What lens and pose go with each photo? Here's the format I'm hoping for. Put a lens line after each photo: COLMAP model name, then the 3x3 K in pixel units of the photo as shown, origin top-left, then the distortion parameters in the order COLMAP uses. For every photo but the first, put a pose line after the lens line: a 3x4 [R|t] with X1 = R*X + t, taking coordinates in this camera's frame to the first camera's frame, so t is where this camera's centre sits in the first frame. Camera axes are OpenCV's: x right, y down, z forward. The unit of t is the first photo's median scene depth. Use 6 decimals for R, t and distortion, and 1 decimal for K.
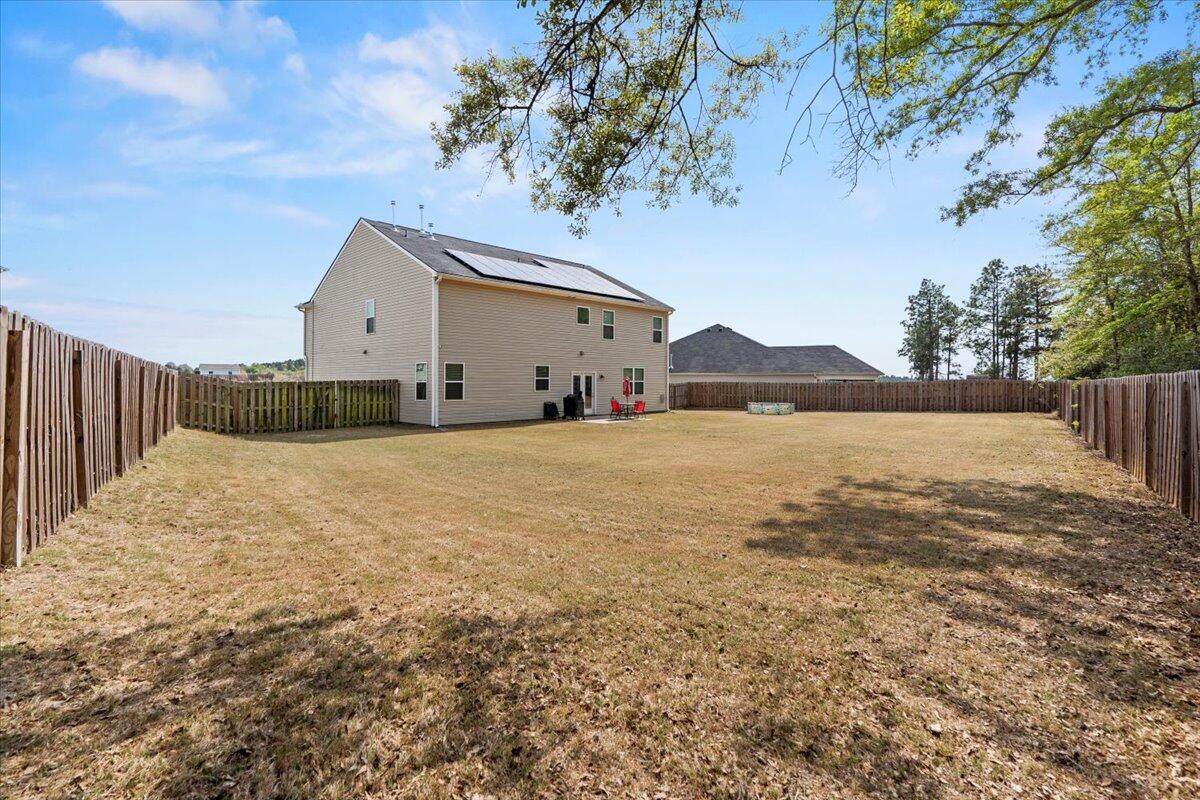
lens RADIAL K [[549.6, 0, 603.4], [0, 549.6, 377.6], [0, 0, 1]] dist [-0.004810, 0.000772]
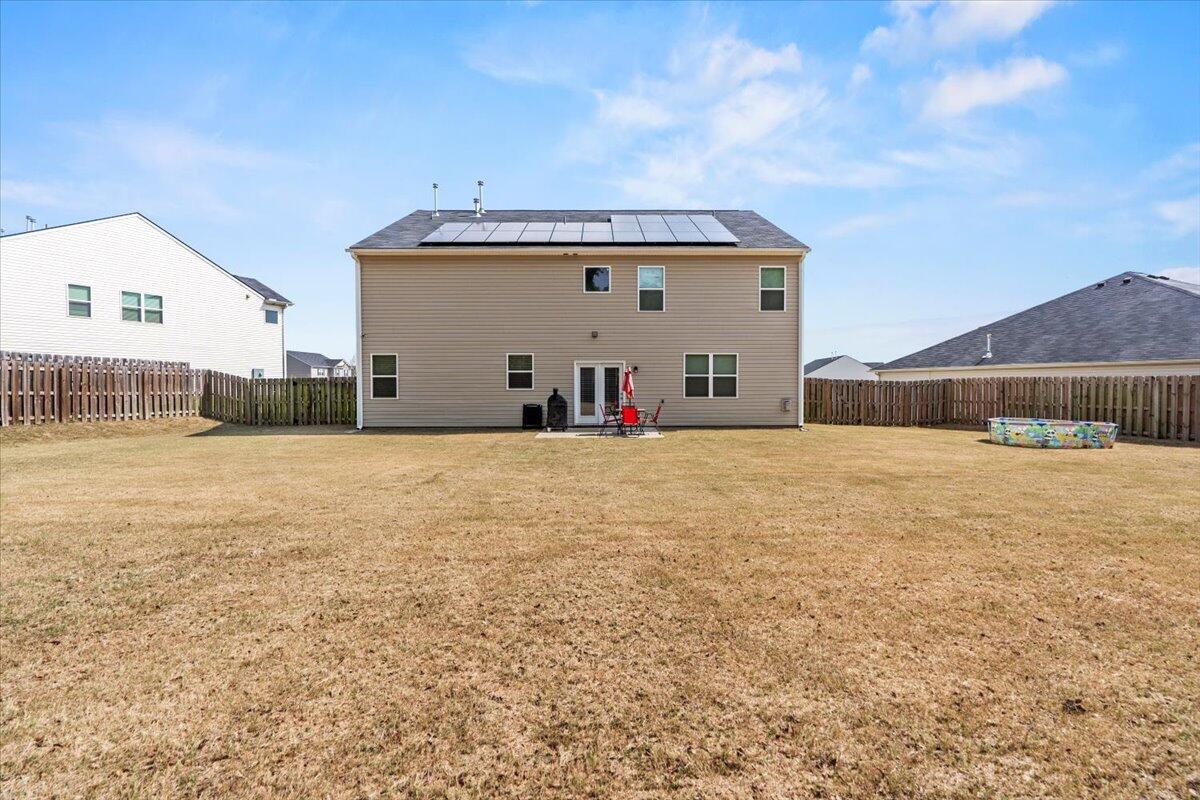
lens RADIAL K [[549.6, 0, 601.3], [0, 549.6, 397.7], [0, 0, 1]] dist [-0.004810, 0.000772]
pose [[0.695499, 0.010341, -0.718453, 0.489209], [0.006836, 0.999756, 0.021007, 0.021414], [0.718495, -0.019522, 0.695259, 0.558088]]
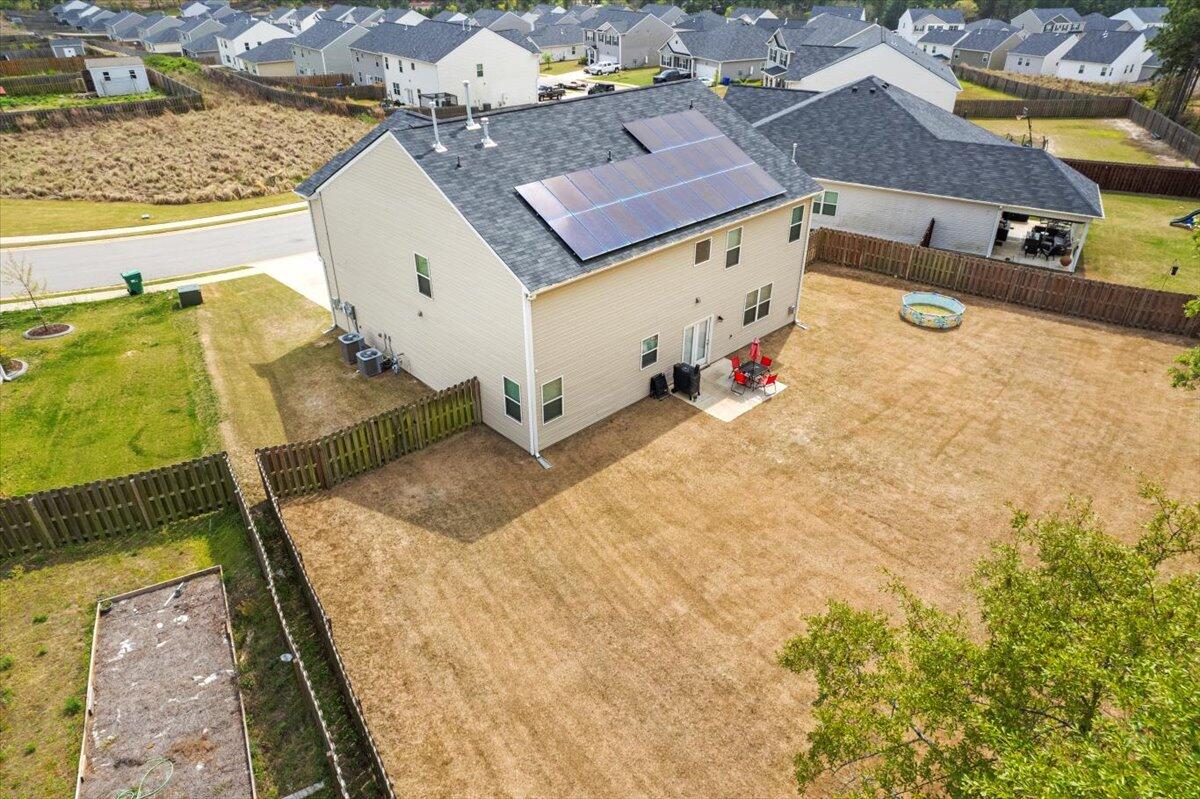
lens RADIAL K [[767.5, 0, 601.1], [0, 767.5, 404.5], [0, 0, 1]] dist [-0.064078, 0.050993]
pose [[0.998797, 0.026427, -0.041312, -0.131751], [-0.000744, 0.850457, 0.526044, -0.500732], [0.049035, -0.525380, 0.849454, 0.033093]]
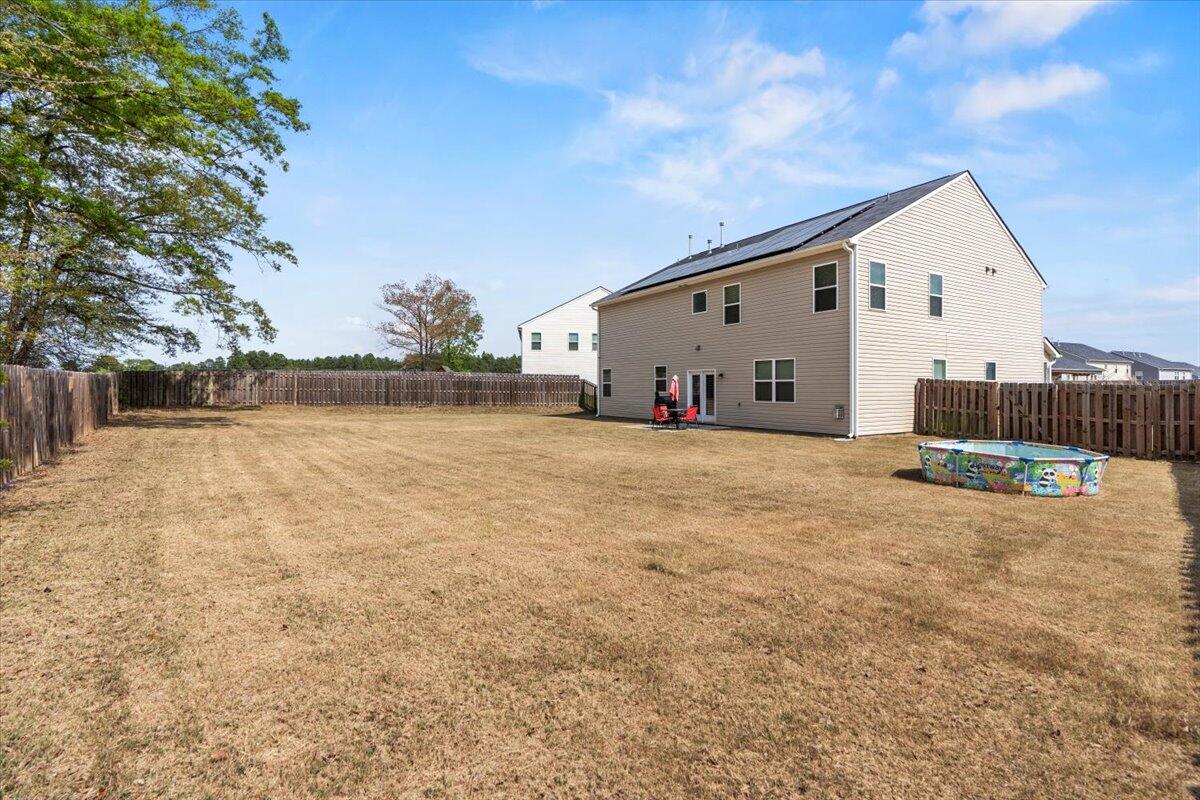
lens RADIAL K [[549.6, 0, 603.4], [0, 549.6, 391.7], [0, 0, 1]] dist [-0.004810, 0.000772]
pose [[-0.259697, 0.004168, -0.965681, 0.852643], [0.003078, 0.999989, 0.003488, 0.019990], [0.965685, -0.002067, -0.259707, 1.142651]]
